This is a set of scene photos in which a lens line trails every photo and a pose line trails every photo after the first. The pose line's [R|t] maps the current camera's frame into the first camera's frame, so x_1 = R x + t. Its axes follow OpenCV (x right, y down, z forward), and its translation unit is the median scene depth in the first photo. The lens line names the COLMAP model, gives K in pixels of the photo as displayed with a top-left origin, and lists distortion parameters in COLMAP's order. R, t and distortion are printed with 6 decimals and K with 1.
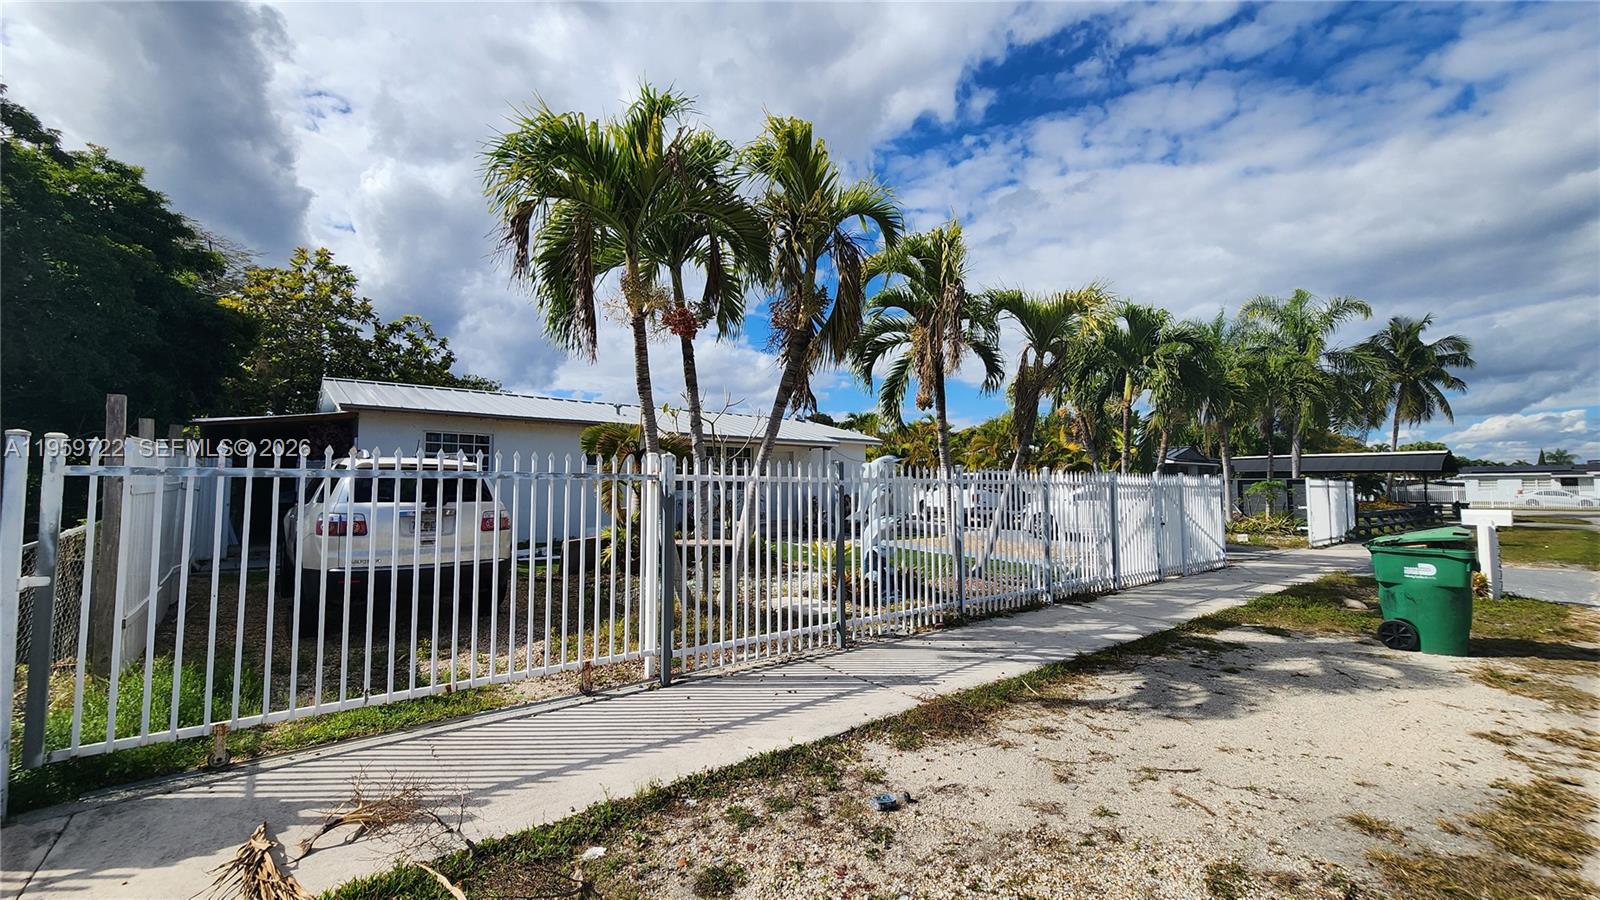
lens RADIAL K [[642.2, 0, 800.2], [0, 642.2, 455.2], [0, 0, 1]] dist [-0.001362, -0.000047]
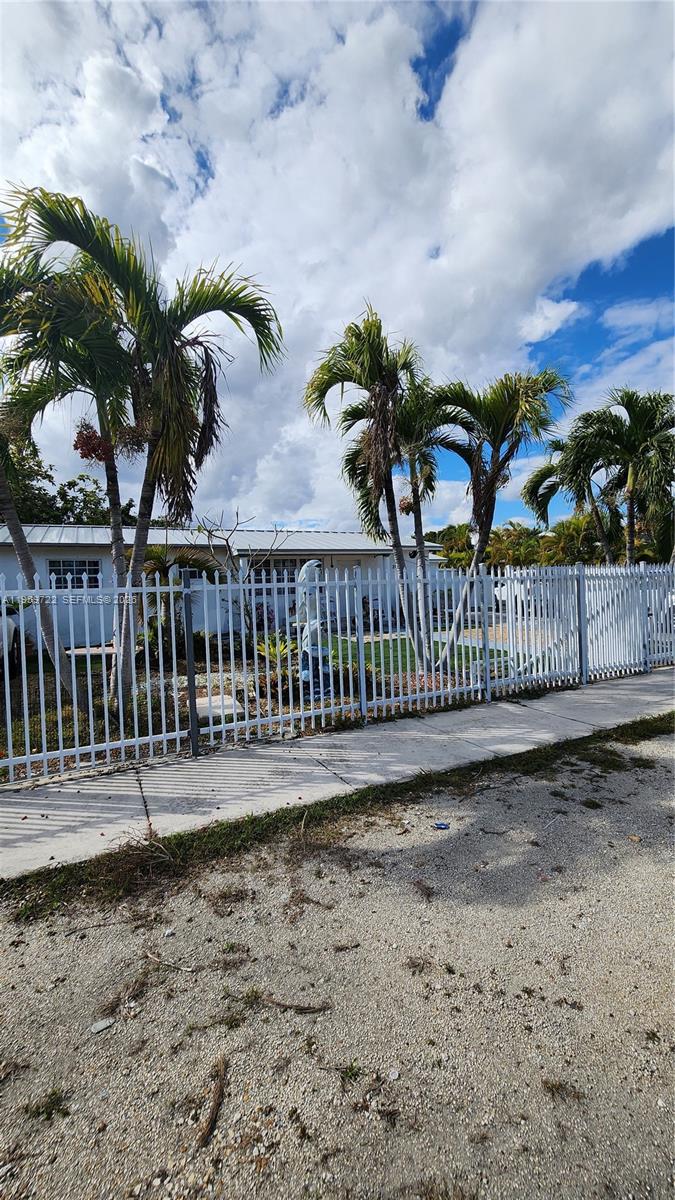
lens RADIAL K [[486.3, 0, 337.5], [0, 486.3, 600.0], [0, 0, 1]] dist [-0.000440, 0.000508]
pose [[0.977068, -0.036349, -0.209800, 0.225008], [0.051695, 0.996336, 0.068131, 0.009090], [0.206555, -0.077414, 0.975368, 0.162780]]
